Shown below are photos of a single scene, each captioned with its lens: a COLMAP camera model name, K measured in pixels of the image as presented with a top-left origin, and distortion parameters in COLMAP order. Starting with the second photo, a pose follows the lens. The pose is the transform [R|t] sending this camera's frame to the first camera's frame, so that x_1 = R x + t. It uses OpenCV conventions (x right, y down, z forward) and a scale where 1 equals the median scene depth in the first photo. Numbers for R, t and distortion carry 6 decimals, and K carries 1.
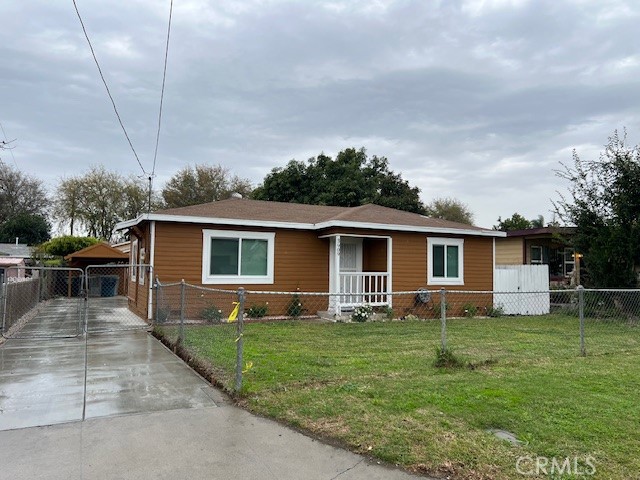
lens RADIAL K [[471.2, 0, 322.3], [0, 471.2, 243.1], [0, 0, 1]] dist [0.029305, -0.040781]
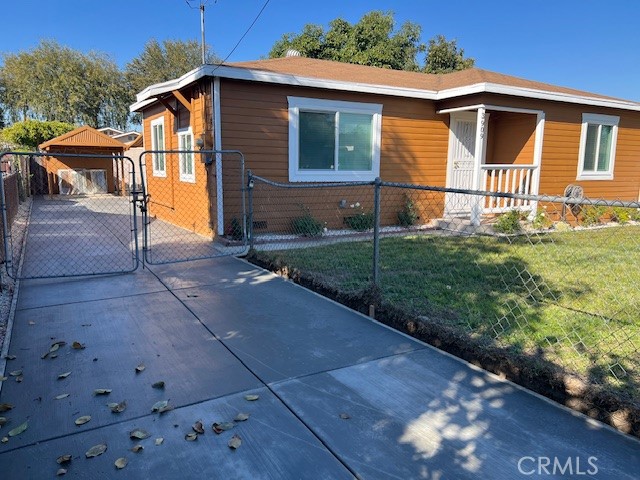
lens RADIAL K [[471.2, 0, 317.6], [0, 471.2, 245.3], [0, 0, 1]] dist [0.029305, -0.040781]
pose [[0.998118, -0.014764, 0.059511, -0.239899], [0.000696, 0.973246, 0.229765, 0.018973], [-0.061311, -0.229291, 0.971425, 0.315303]]
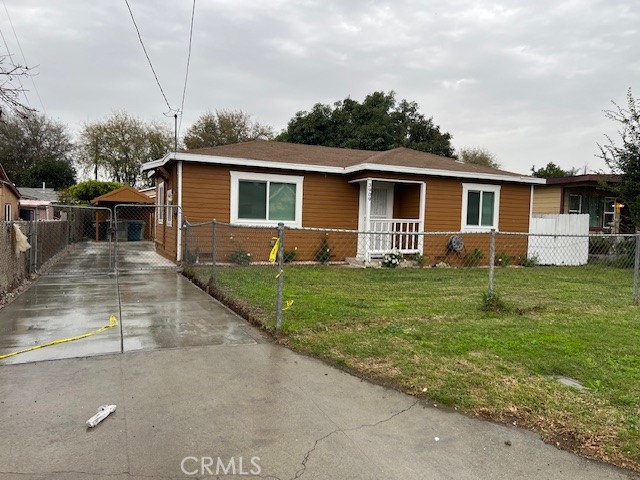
lens RADIAL K [[471.2, 0, 320.3], [0, 471.2, 244.1], [0, 0, 1]] dist [0.029305, -0.040781]
pose [[0.998836, 0.017422, -0.044983, -0.020783], [-0.012630, 0.994423, 0.104709, 0.015835], [0.046556, -0.104019, 0.993485, 0.028391]]
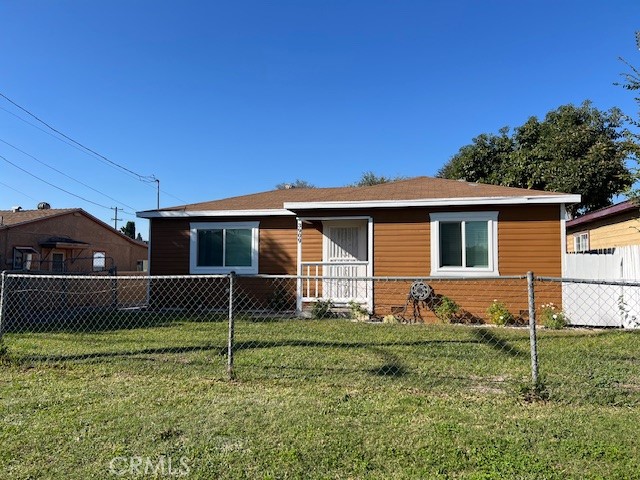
lens RADIAL K [[471.2, 0, 325.7], [0, 471.2, 237.4], [0, 0, 1]] dist [0.029305, -0.040781]
pose [[0.781519, -0.046222, -0.622167, 0.609755], [0.048532, 0.998734, -0.013236, 0.030710], [0.621991, -0.019851, 0.782772, 0.341427]]
